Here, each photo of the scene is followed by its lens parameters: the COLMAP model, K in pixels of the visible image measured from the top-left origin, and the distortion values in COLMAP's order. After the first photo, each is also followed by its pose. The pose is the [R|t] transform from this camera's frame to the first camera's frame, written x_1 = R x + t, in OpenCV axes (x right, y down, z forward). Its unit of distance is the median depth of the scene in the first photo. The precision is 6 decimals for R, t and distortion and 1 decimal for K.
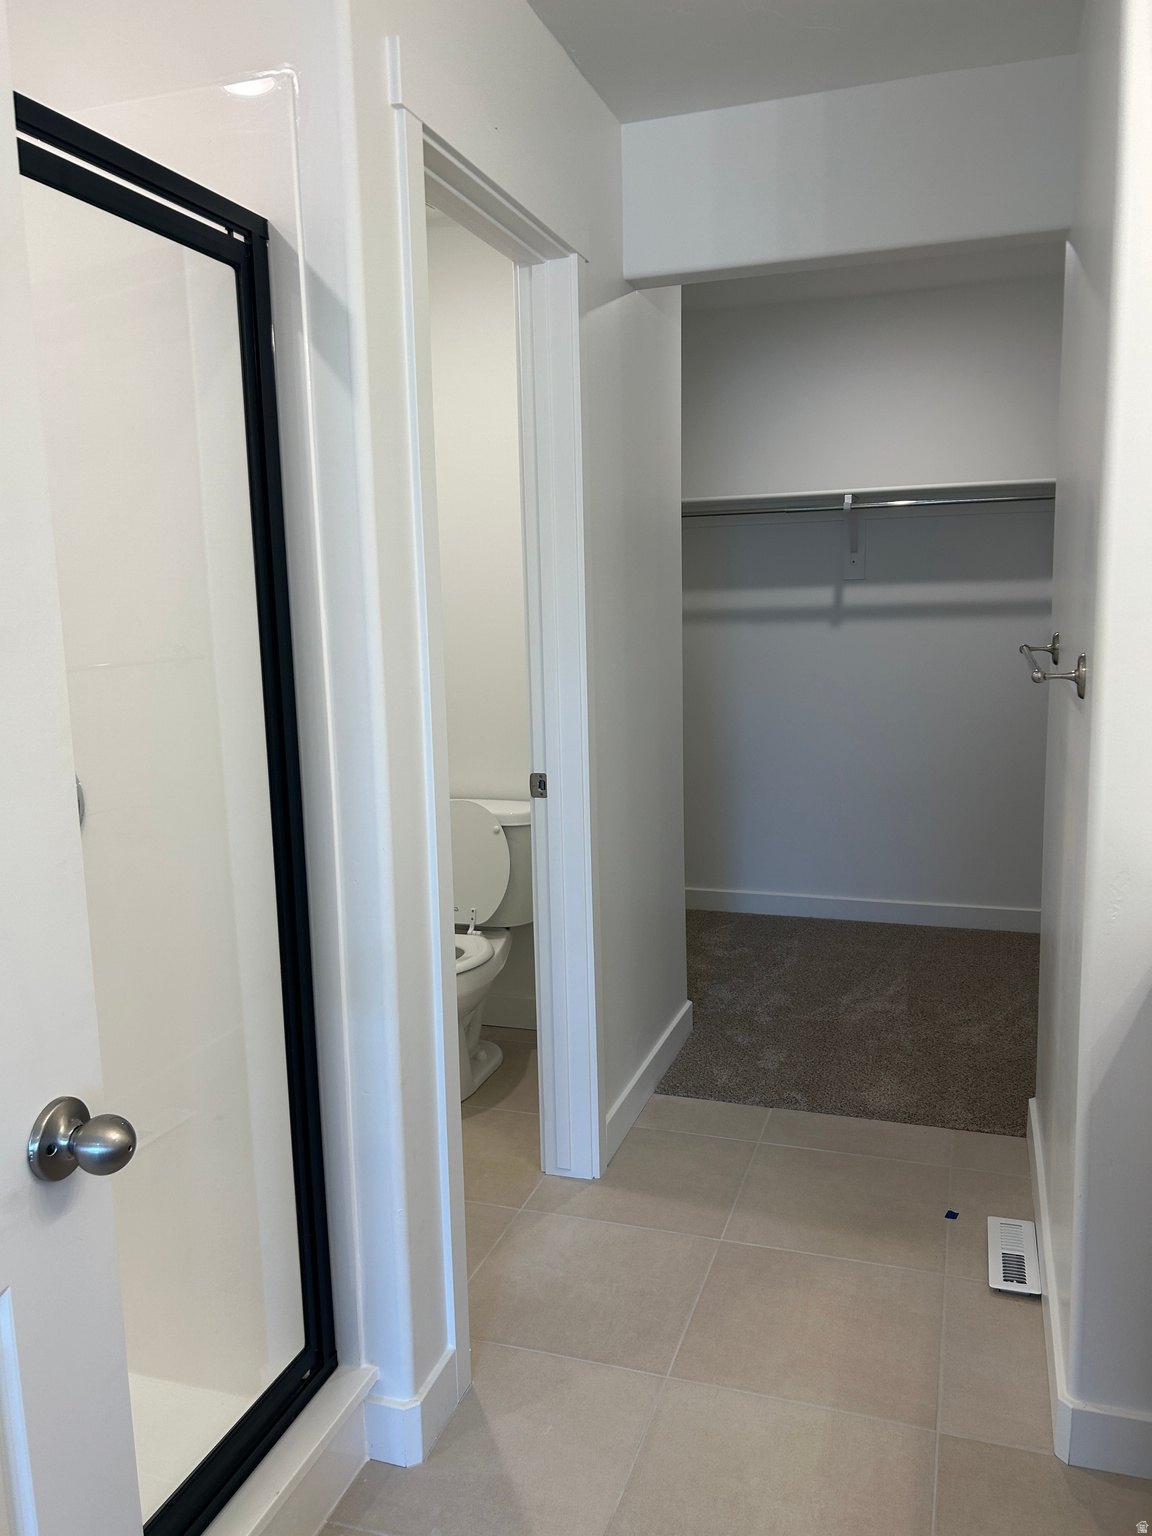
lens RADIAL K [[1168.4, 0, 576.0], [0, 1168.4, 768.0], [0, 0, 1]] dist [0.044724, -0.071129]
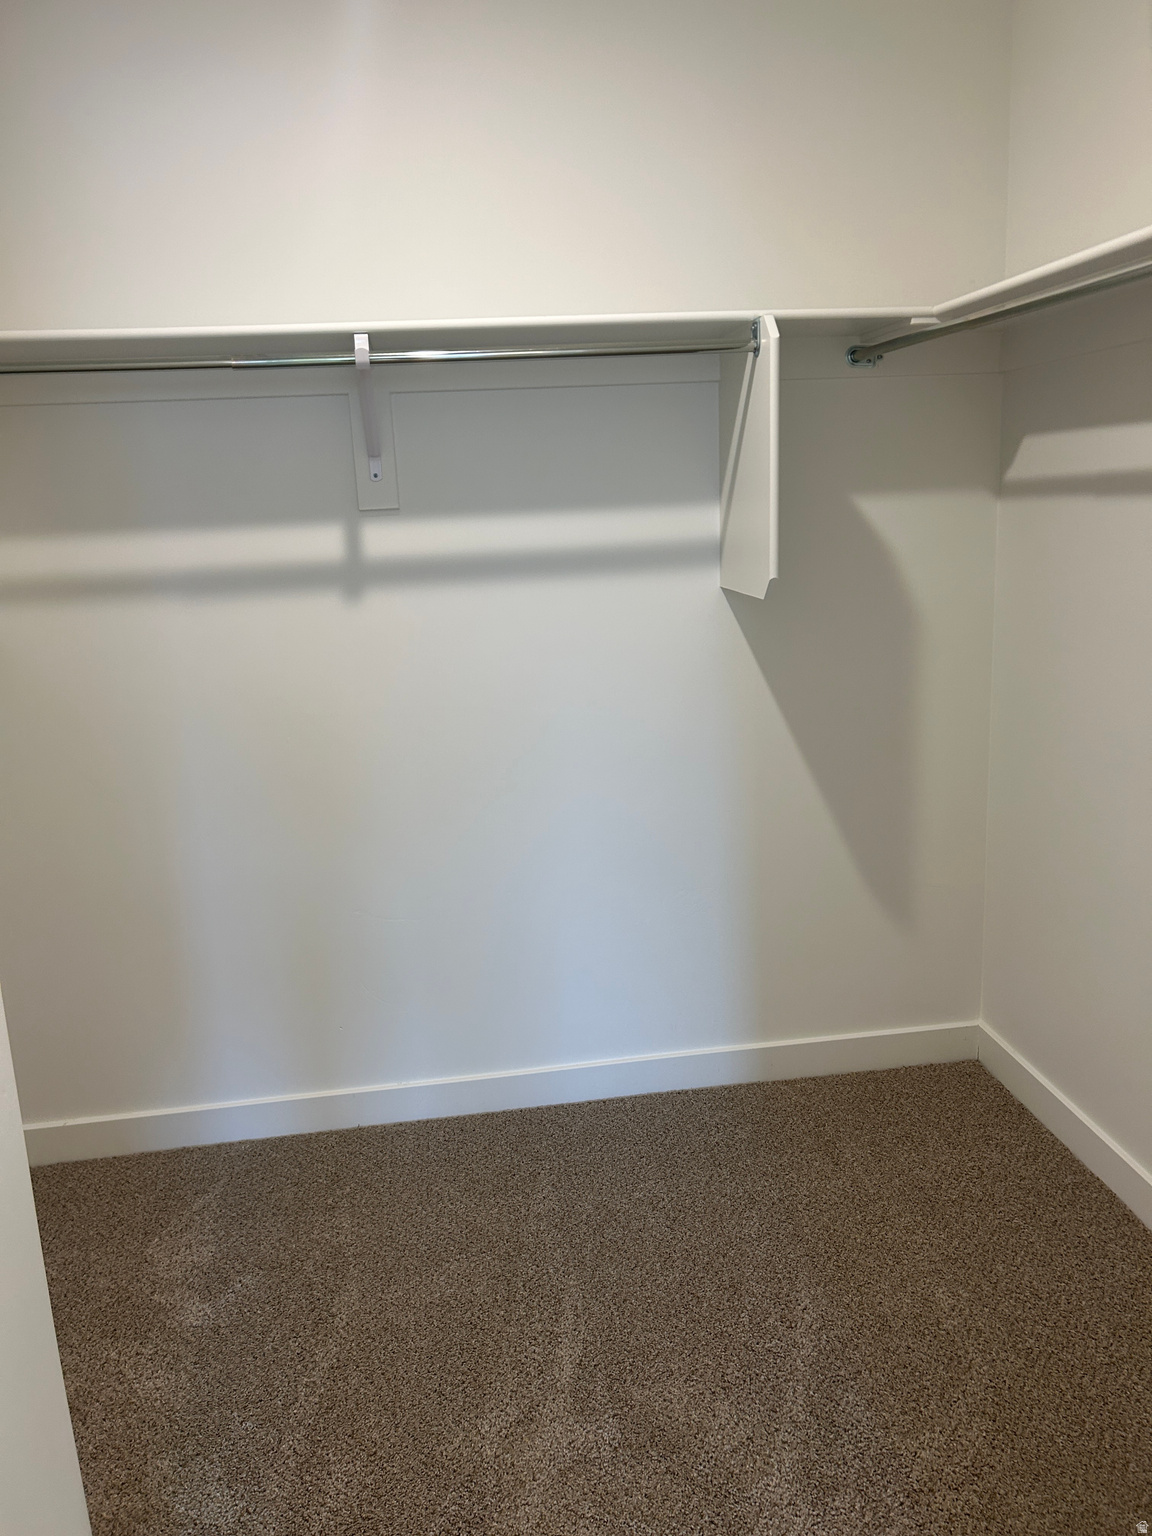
lens RADIAL K [[1168.4, 0, 576.0], [0, 1168.4, 768.0], [0, 0, 1]] dist [0.044724, -0.071129]
pose [[0.897846, -0.112645, 0.425657, 0.079779], [0.088760, 0.993179, 0.075609, -0.078237], [-0.431271, -0.030104, 0.901720, 0.488605]]
